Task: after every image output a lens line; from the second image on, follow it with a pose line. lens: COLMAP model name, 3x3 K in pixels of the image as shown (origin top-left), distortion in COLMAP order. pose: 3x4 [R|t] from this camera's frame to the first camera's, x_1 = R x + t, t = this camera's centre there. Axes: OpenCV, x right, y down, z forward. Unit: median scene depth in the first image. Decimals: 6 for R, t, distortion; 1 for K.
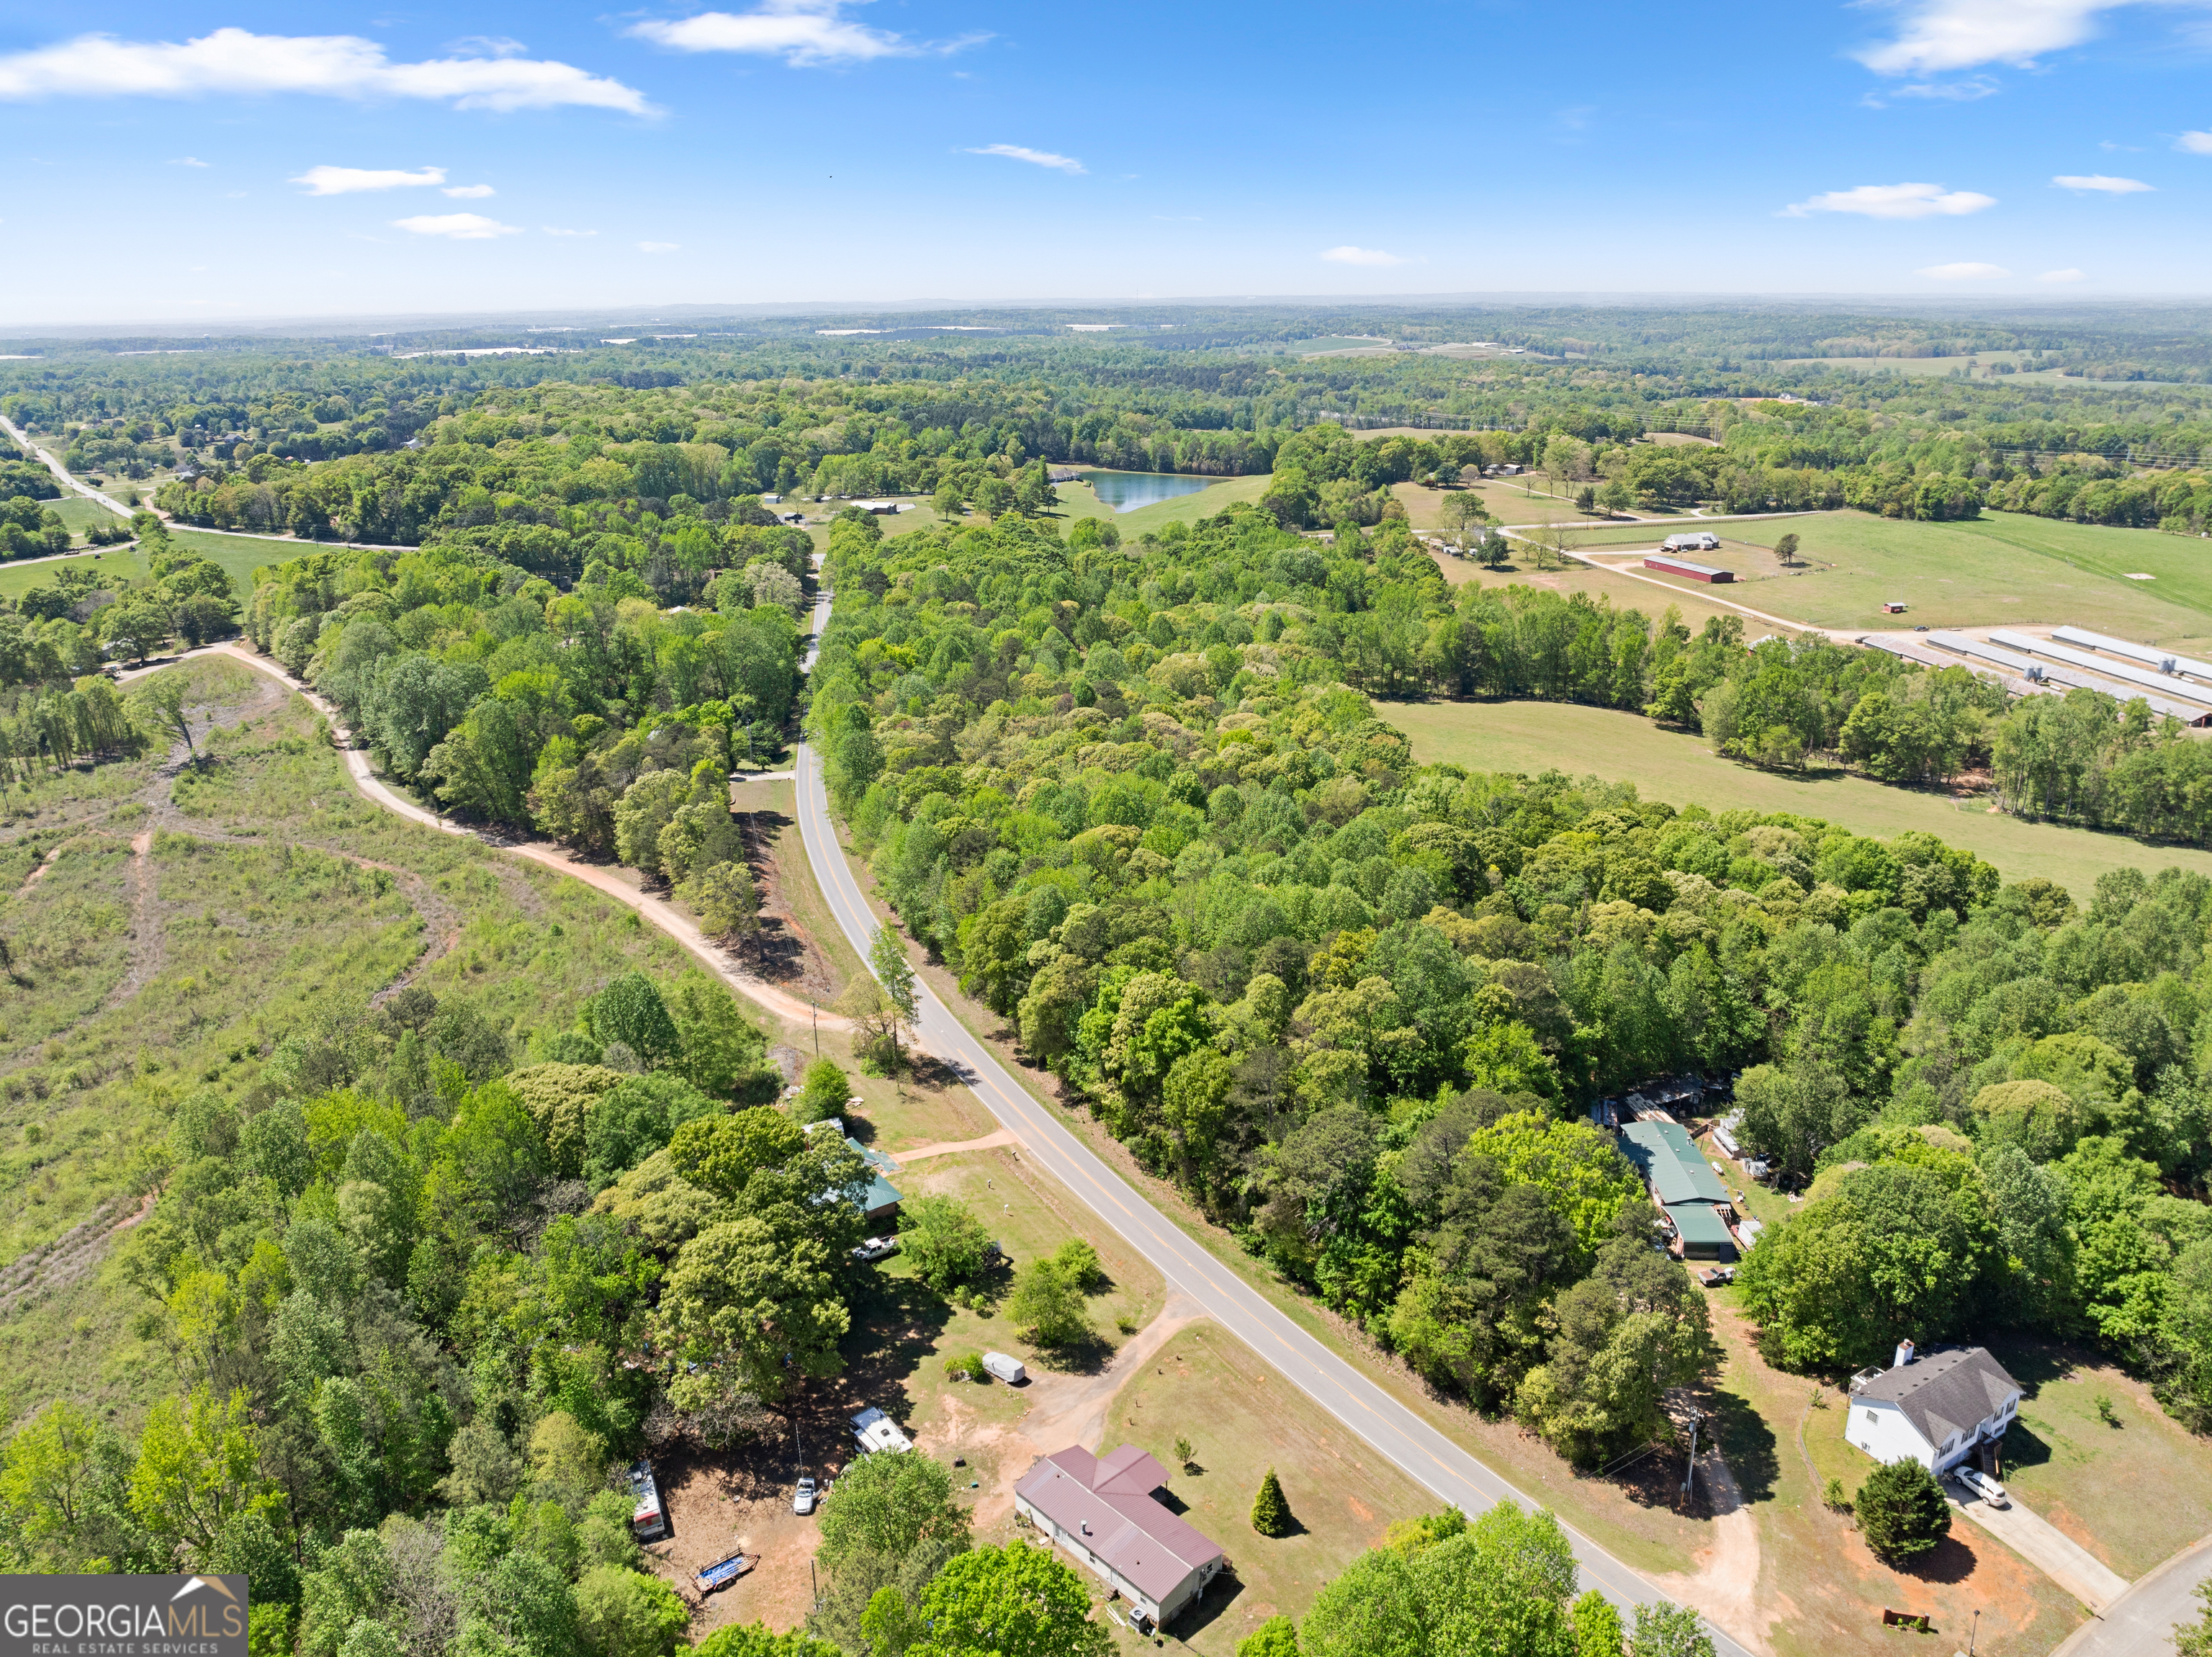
lens RADIAL K [[1574.0, 0, 1115.6], [0, 1574.0, 797.4], [0, 0, 1]] dist [-0.039830, -0.011728]
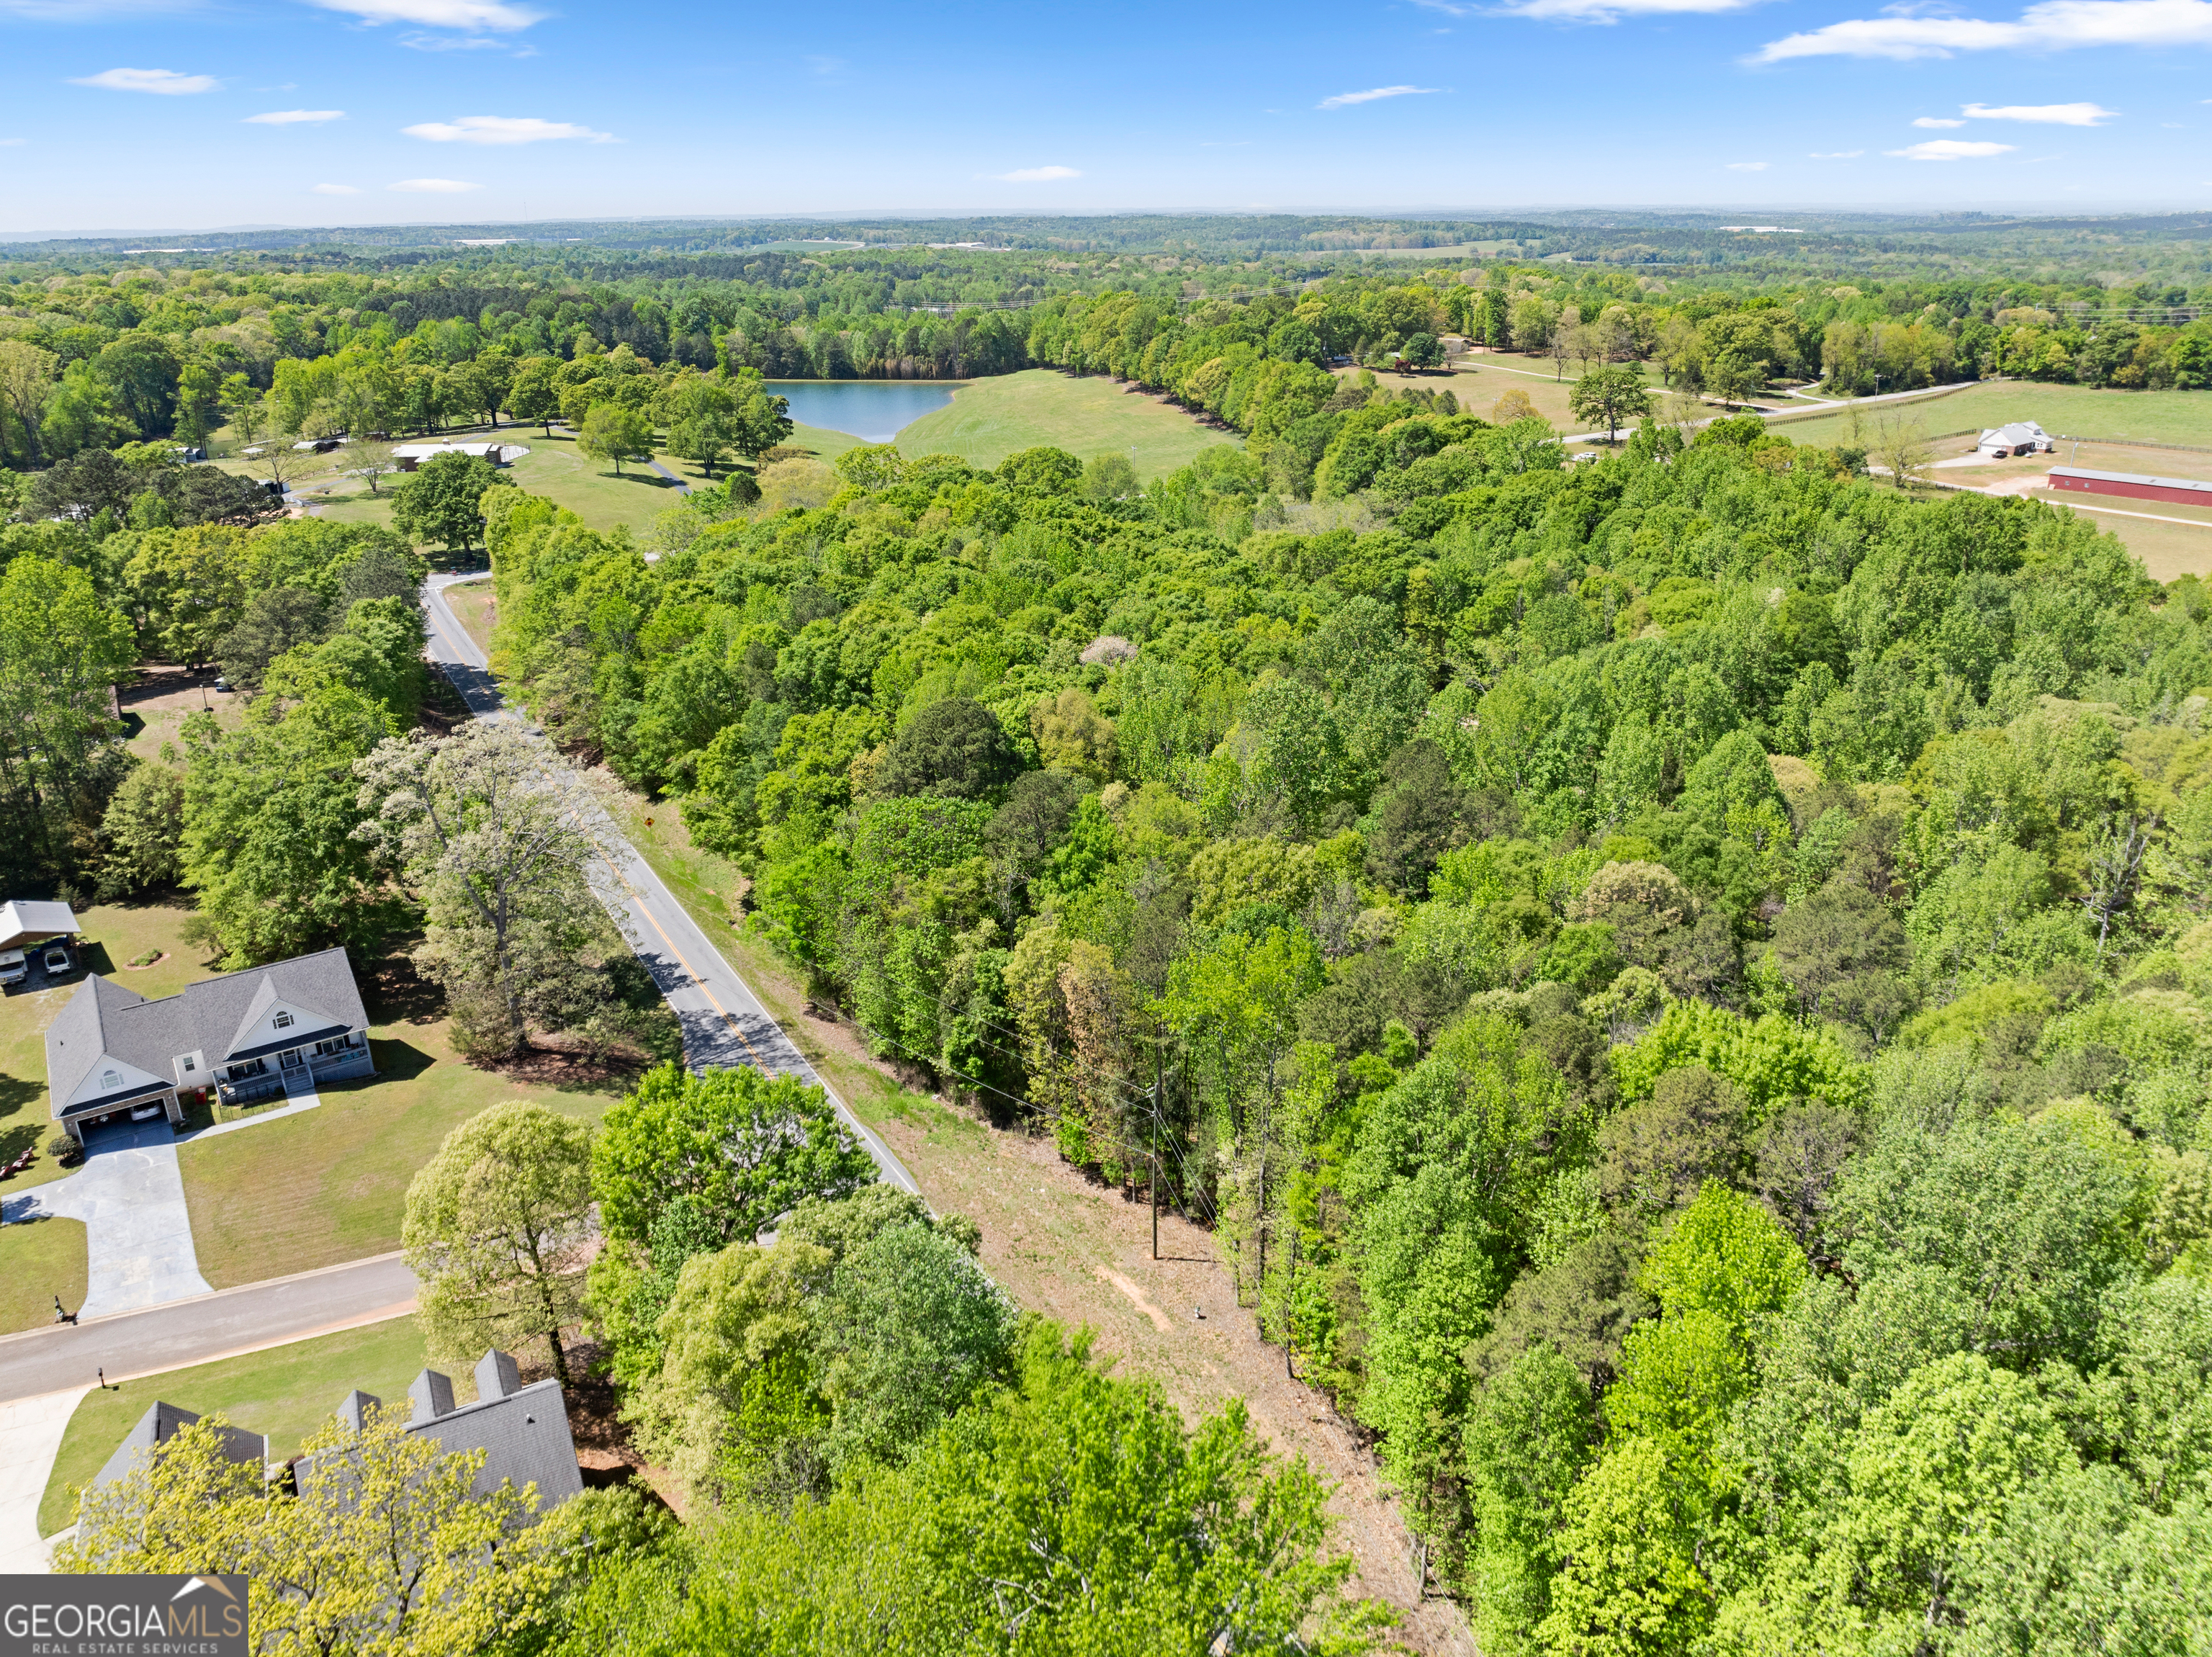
lens RADIAL K [[1574.0, 0, 1115.6], [0, 1574.0, 797.4], [0, 0, 1]] dist [-0.039830, -0.011728]
pose [[0.931508, -0.128696, 0.340190, -0.127128], [0.113576, 0.991461, 0.064081, -0.085324], [-0.345532, -0.021054, 0.938171, 0.462311]]
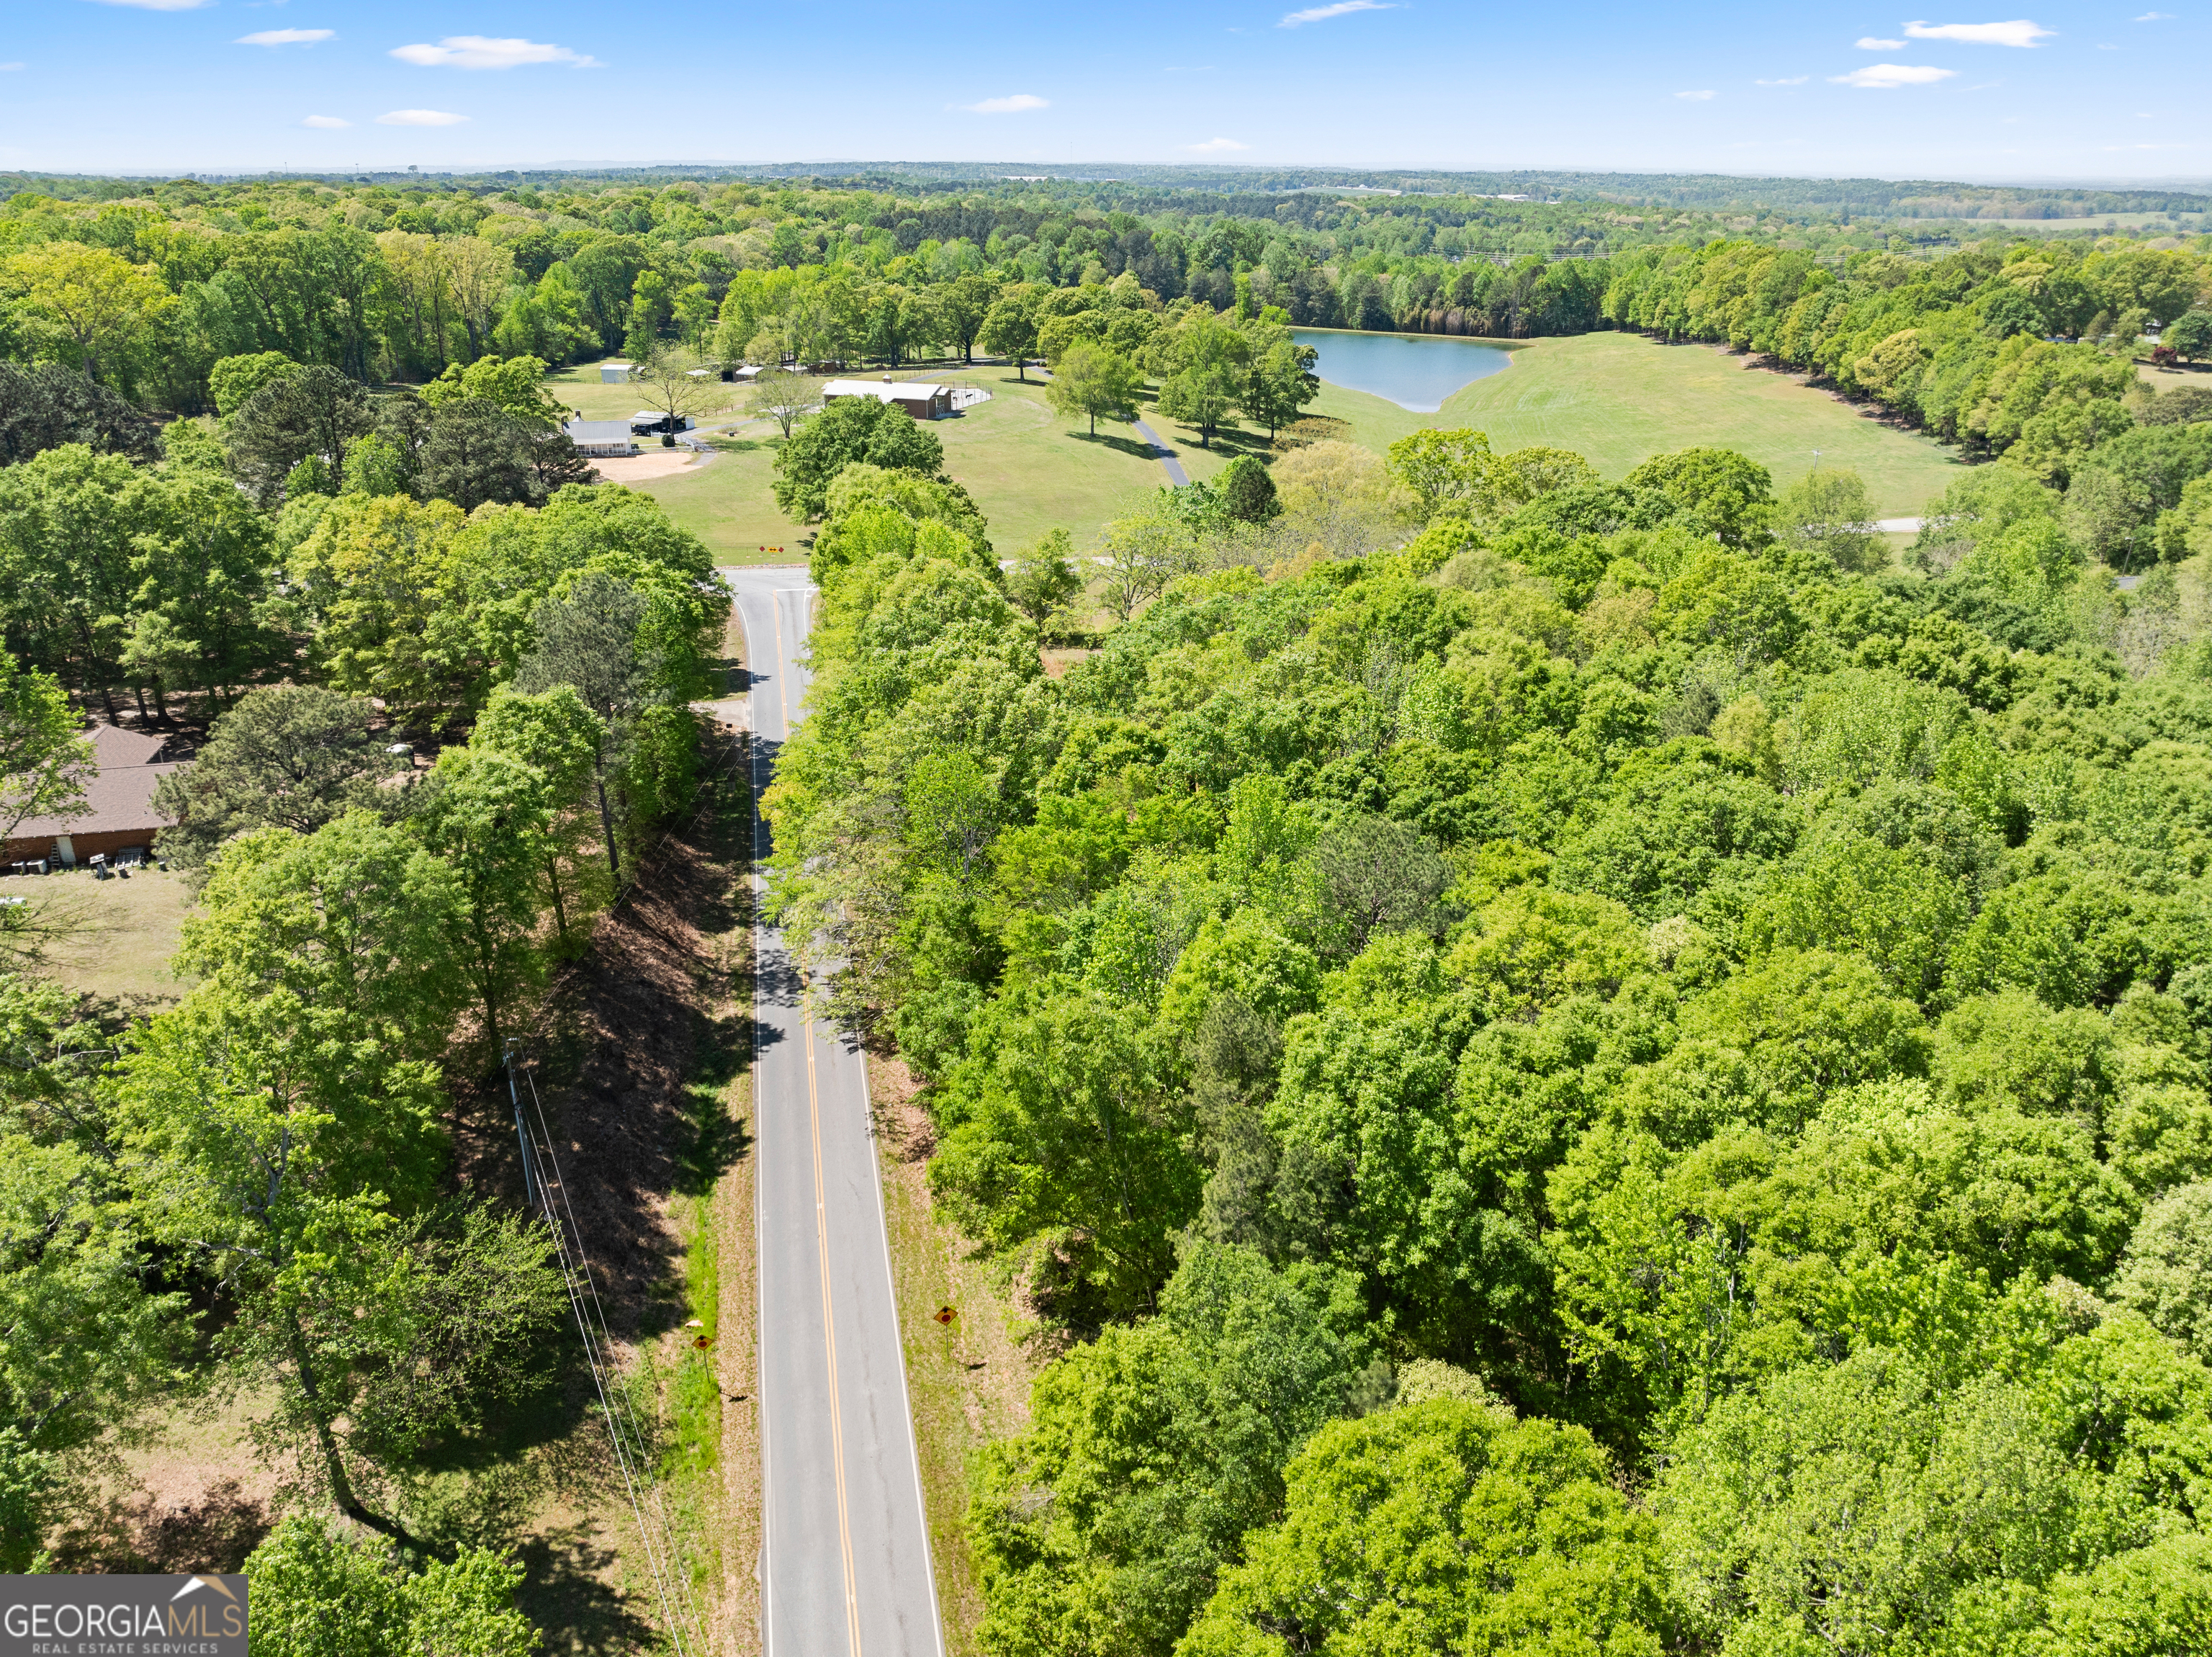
lens RADIAL K [[1574.0, 0, 1115.6], [0, 1574.0, 797.4], [0, 0, 1]] dist [-0.039830, -0.011728]
pose [[0.998349, -0.006639, 0.057061, -0.111710], [0.002398, 0.997249, 0.074080, -0.108710], [-0.057396, -0.073821, 0.995618, 0.574128]]
